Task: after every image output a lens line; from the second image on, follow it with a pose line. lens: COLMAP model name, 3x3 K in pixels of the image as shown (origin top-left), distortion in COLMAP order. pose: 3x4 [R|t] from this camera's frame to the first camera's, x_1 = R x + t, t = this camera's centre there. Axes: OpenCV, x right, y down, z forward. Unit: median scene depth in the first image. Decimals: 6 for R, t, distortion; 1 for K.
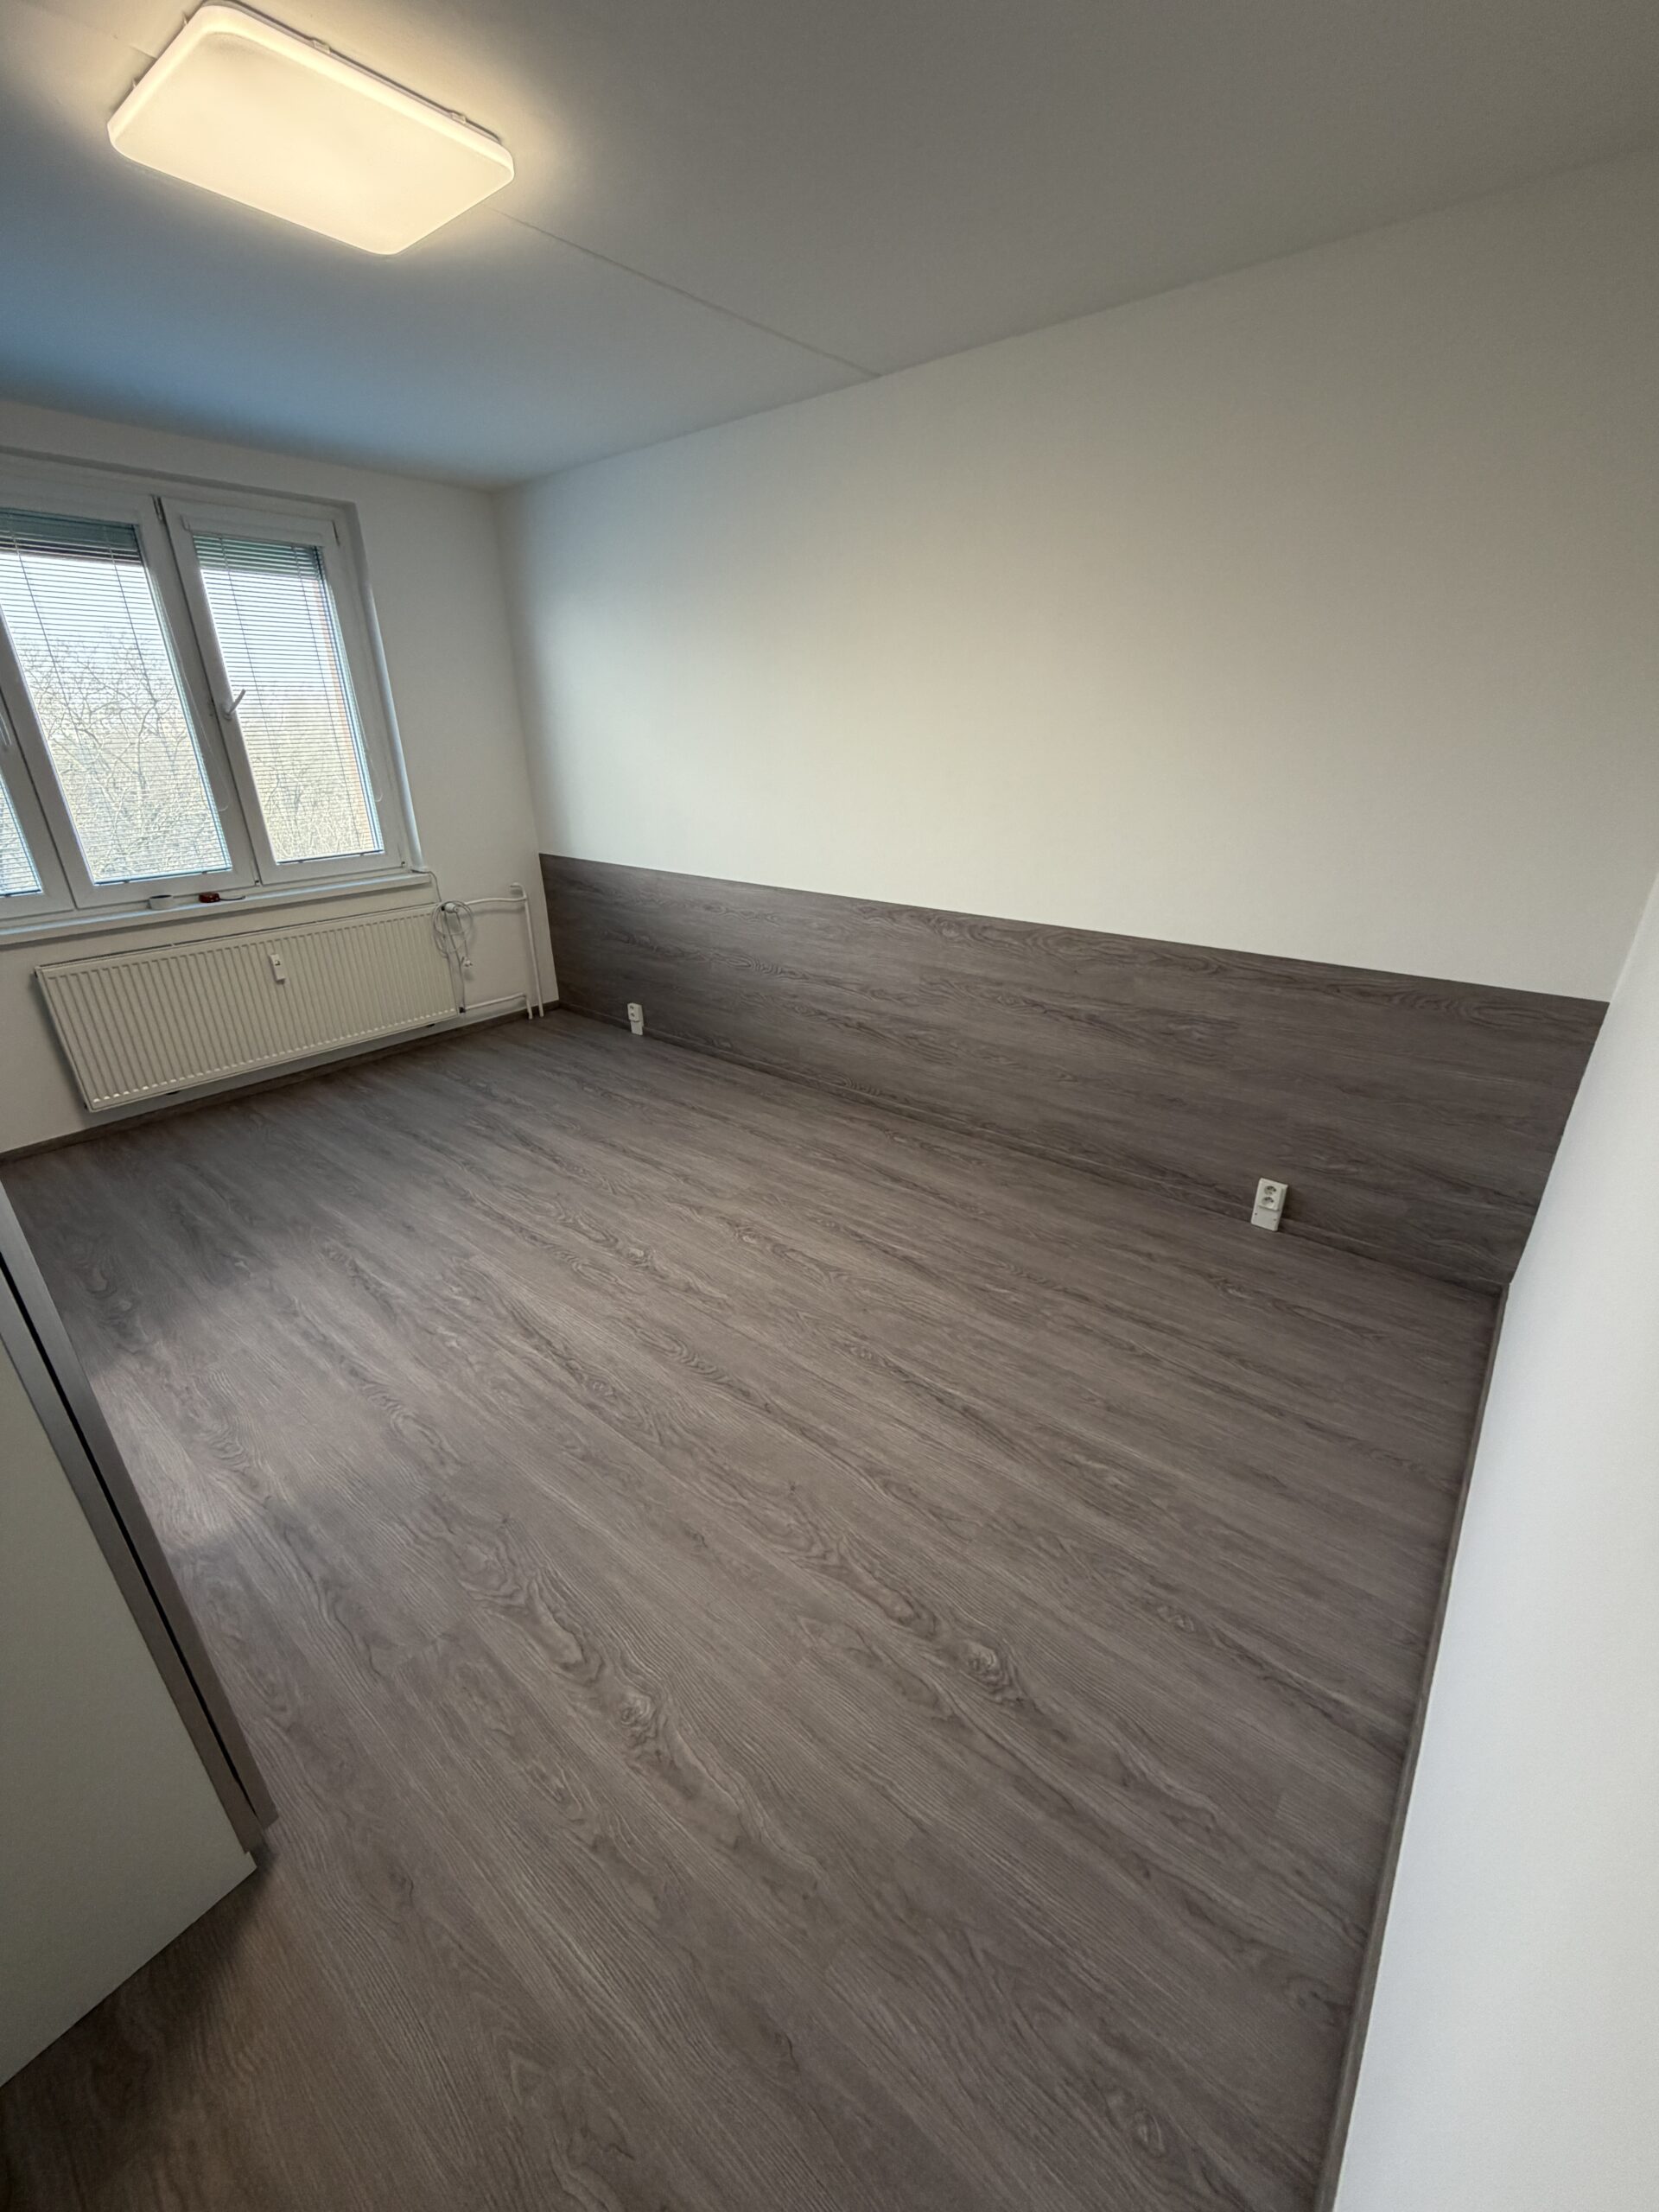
lens RADIAL K [[879.0, 0, 829.5], [0, 879.0, 1106.0], [0, 0, 1]] dist [0.002217, 0.000141]
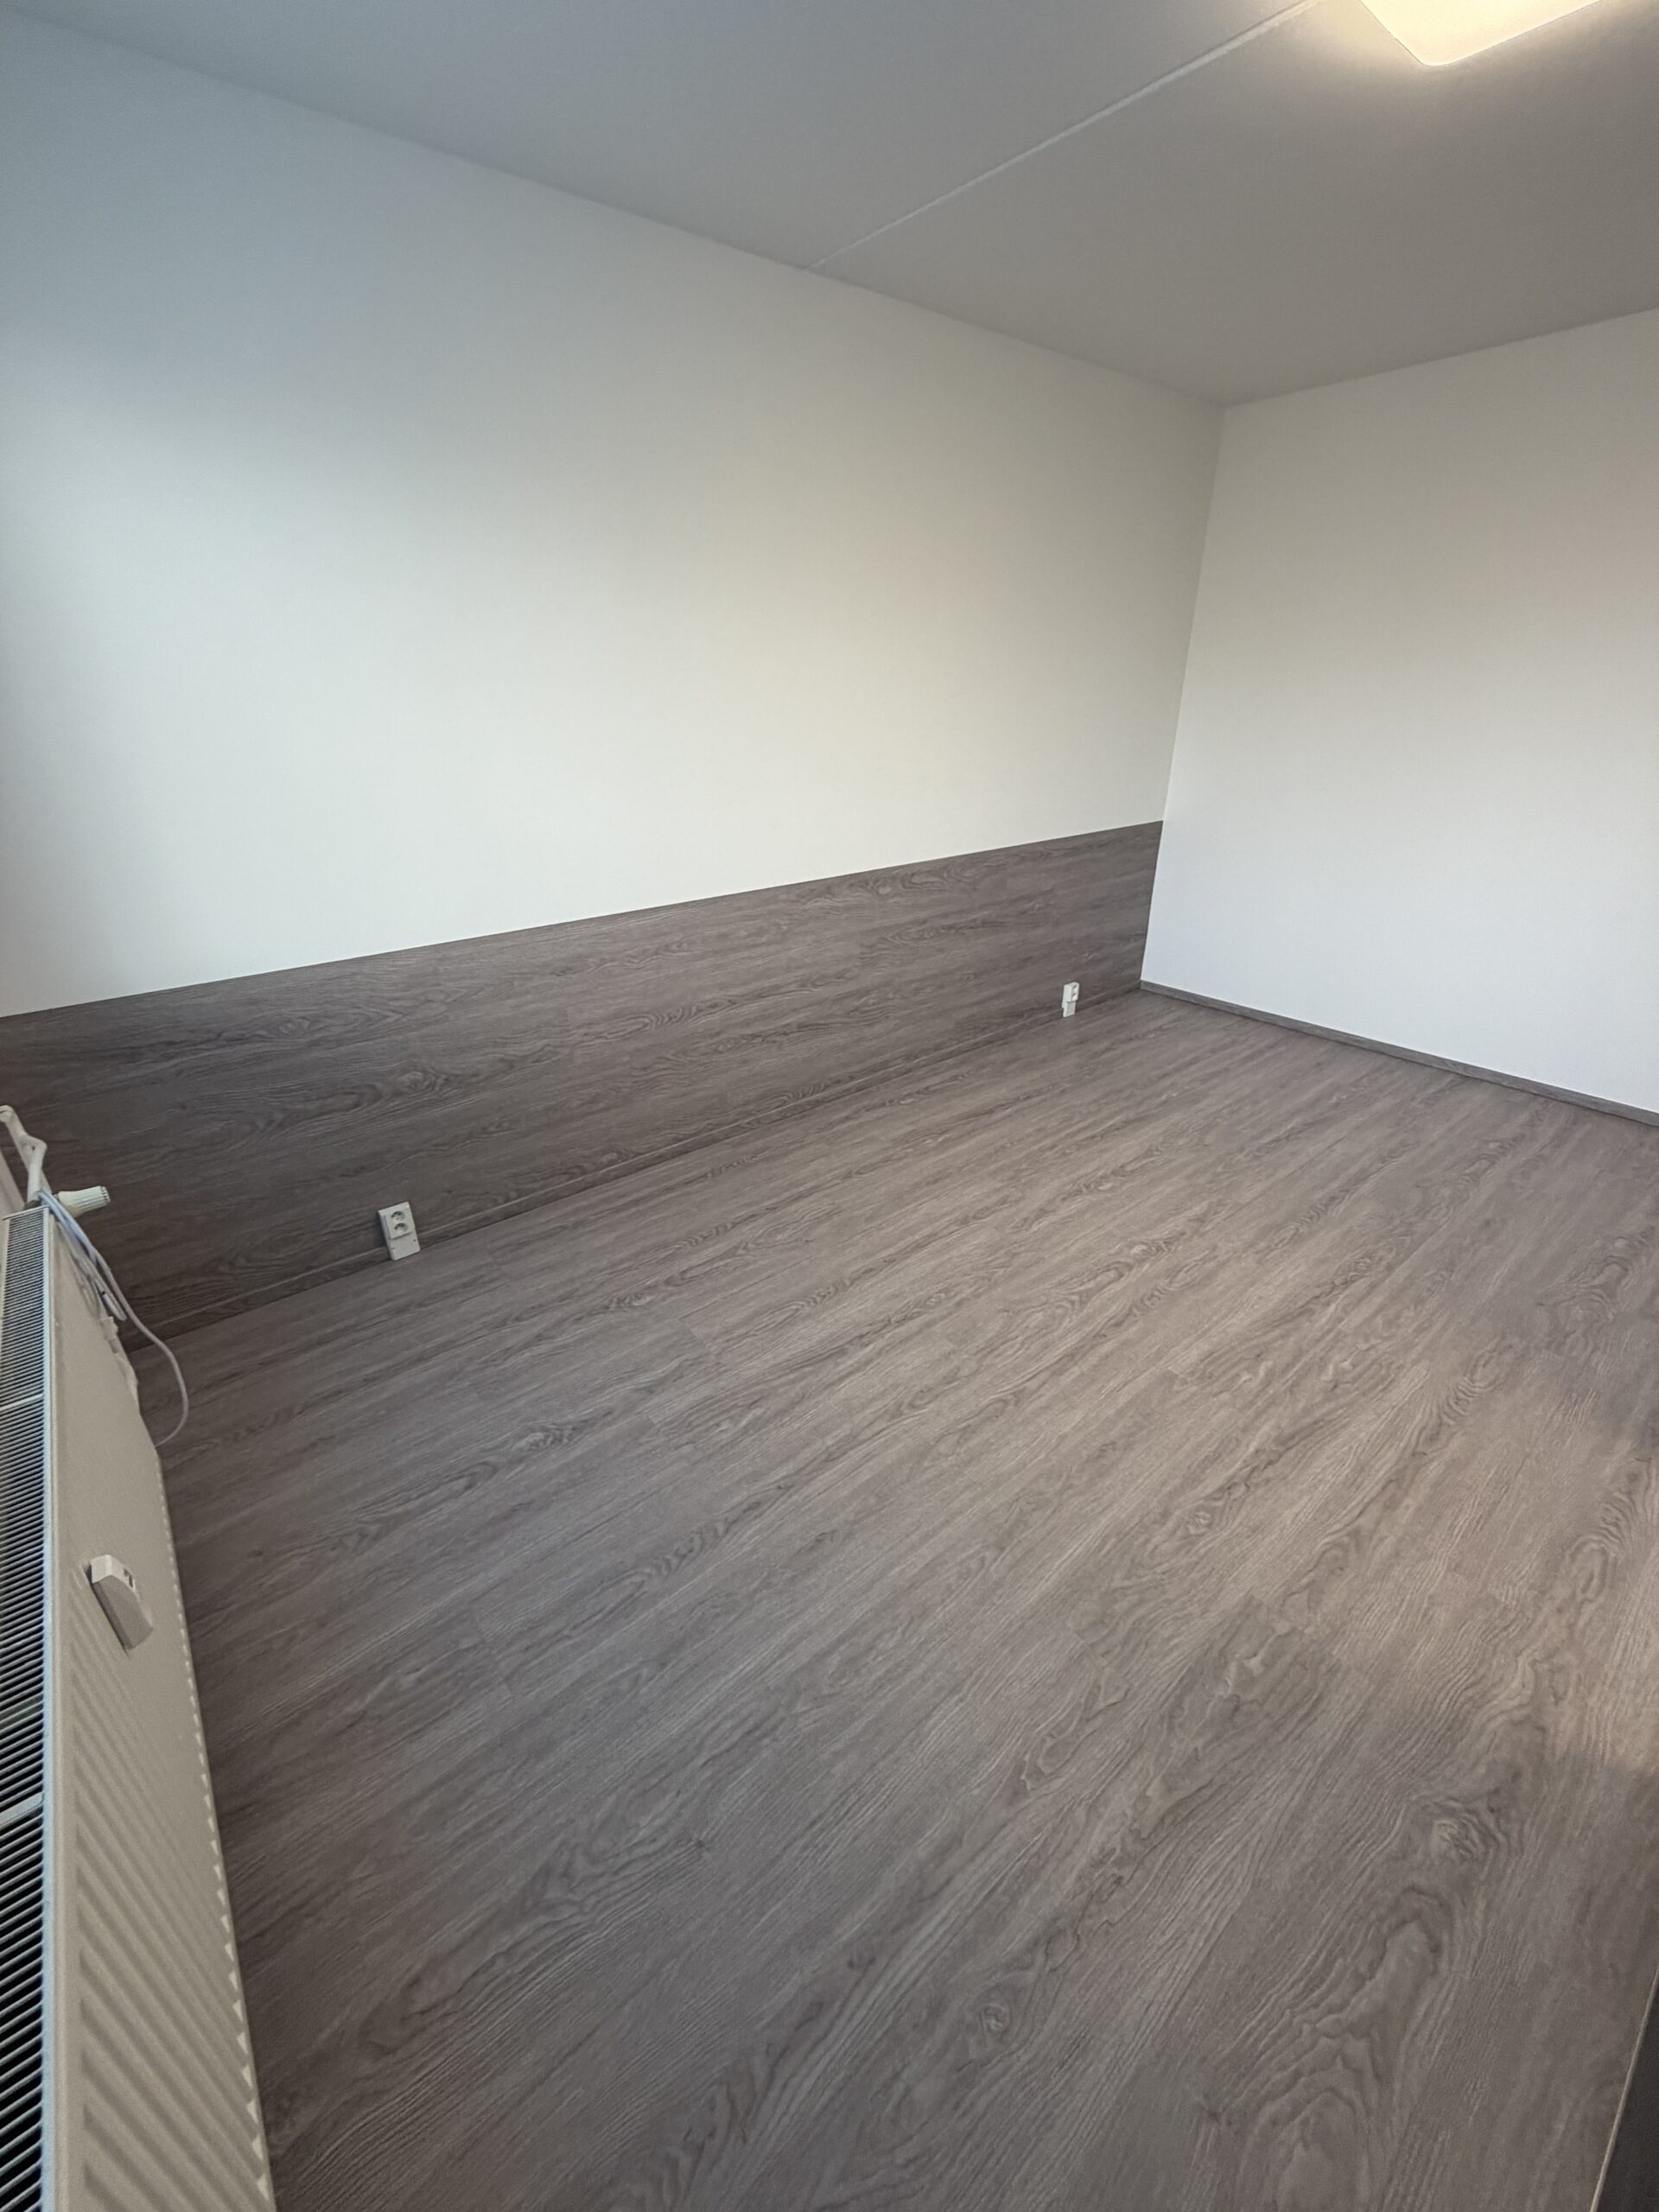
lens RADIAL K [[879.0, 0, 829.5], [0, 879.0, 1106.0], [0, 0, 1]] dist [0.002217, 0.000141]
pose [[0.189826, -0.415306, 0.889655, -0.941362], [0.400329, 0.860126, 0.316103, -0.350184], [-0.896495, 0.296150, 0.329533, 0.848033]]
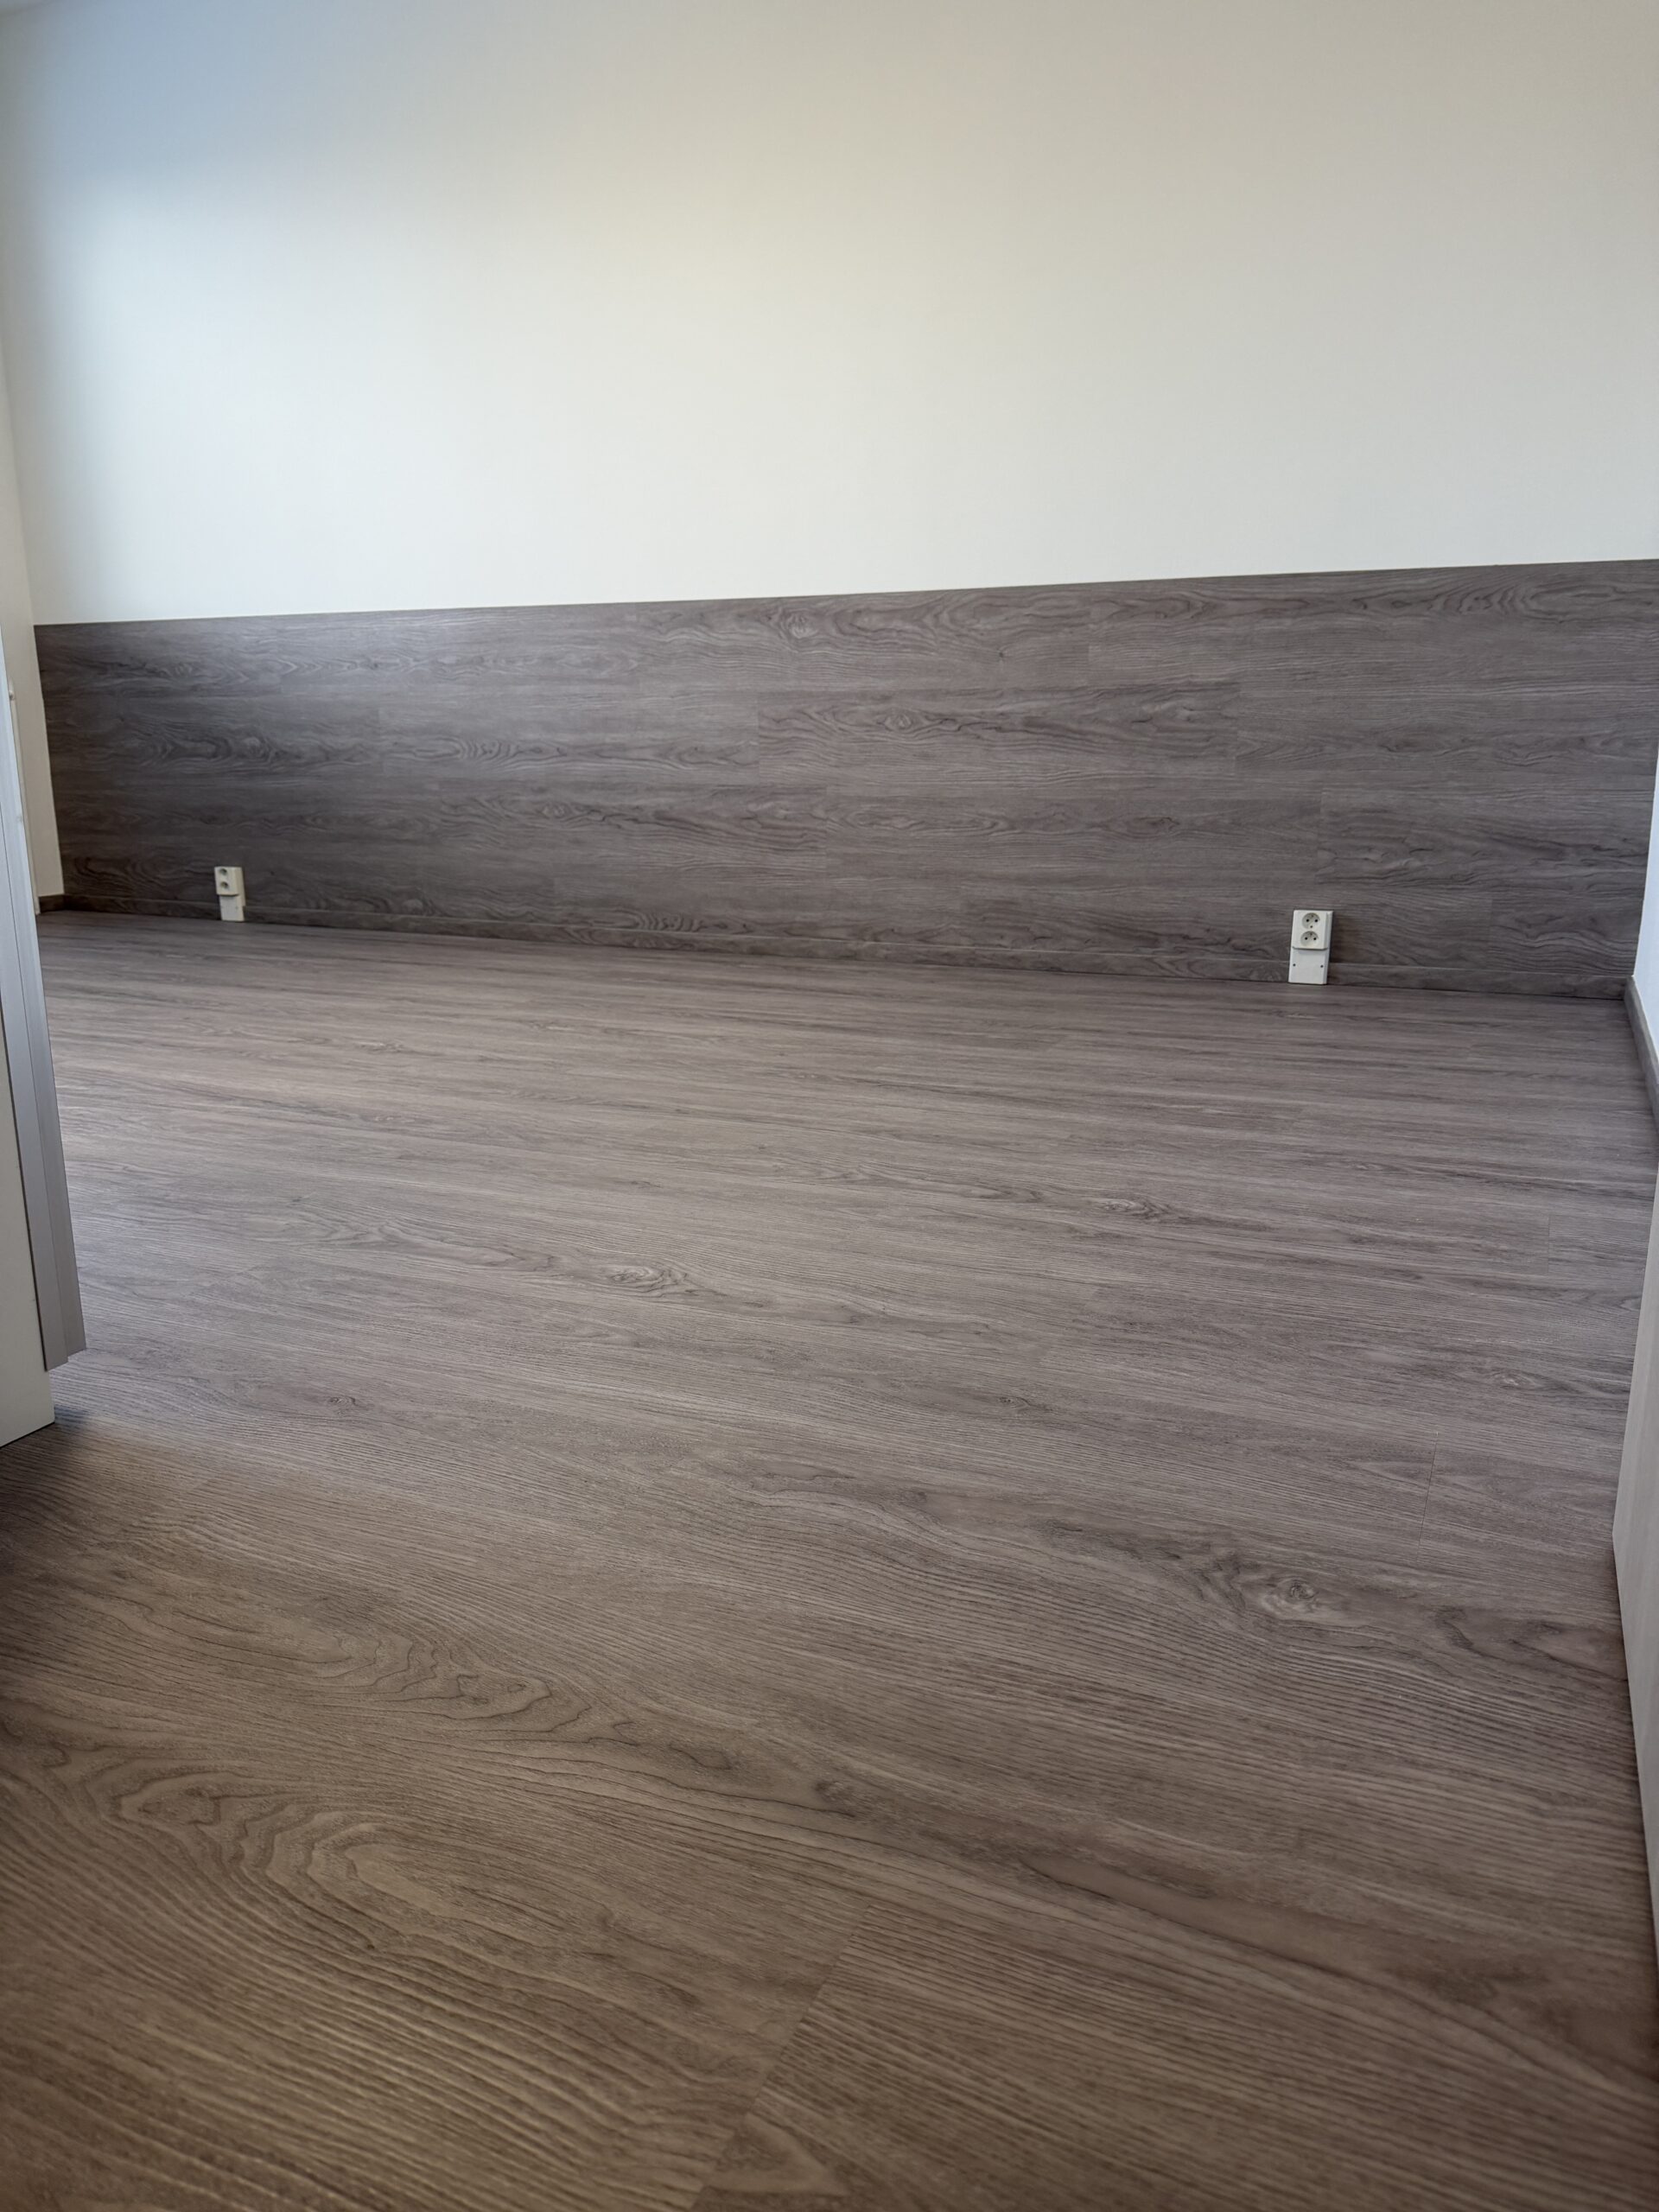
lens RADIAL K [[1543.1, 0, 823.4], [0, 1543.1, 1120.8], [0, 0, 1]] dist [0.154384, -0.334235]
pose [[0.965399, -0.055023, 0.254905, -0.176274], [0.098242, 0.982207, -0.160058, 0.372359], [-0.241563, 0.179563, 0.953627, -0.052312]]
